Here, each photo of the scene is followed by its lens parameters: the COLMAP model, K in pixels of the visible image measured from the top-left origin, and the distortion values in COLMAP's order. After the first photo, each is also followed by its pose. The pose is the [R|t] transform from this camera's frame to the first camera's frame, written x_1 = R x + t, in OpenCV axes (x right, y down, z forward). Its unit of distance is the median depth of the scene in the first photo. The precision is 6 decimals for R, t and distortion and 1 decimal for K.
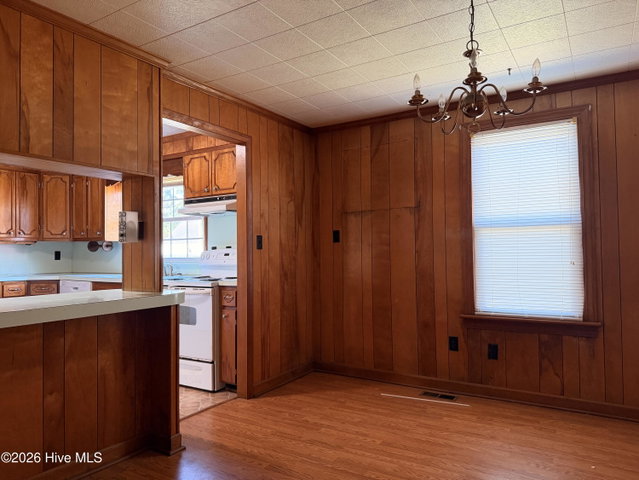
lens RADIAL K [[452.2, 0, 320.3], [0, 452.2, 241.1], [0, 0, 1]] dist [0.012774, -0.023172]
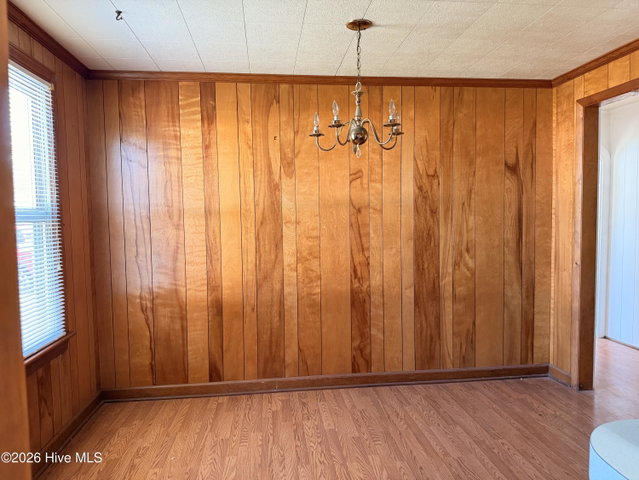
lens RADIAL K [[452.2, 0, 314.4], [0, 452.2, 237.6], [0, 0, 1]] dist [0.012774, -0.023172]
pose [[-0.617137, -0.020642, 0.786585, -0.400673], [0.004721, 0.999541, 0.029935, -0.025655], [-0.786842, 0.022187, -0.616756, 1.285724]]
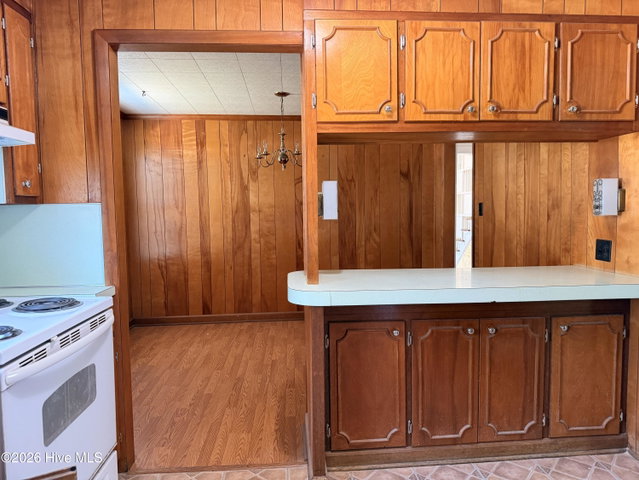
lens RADIAL K [[452.2, 0, 326.0], [0, 452.2, 240.4], [0, 0, 1]] dist [0.012774, -0.023172]
pose [[-0.597284, -0.033538, 0.801329, -1.052767], [0.003599, 0.999003, 0.044493, 0.007575], [-0.802022, 0.029459, -0.596567, 1.459423]]
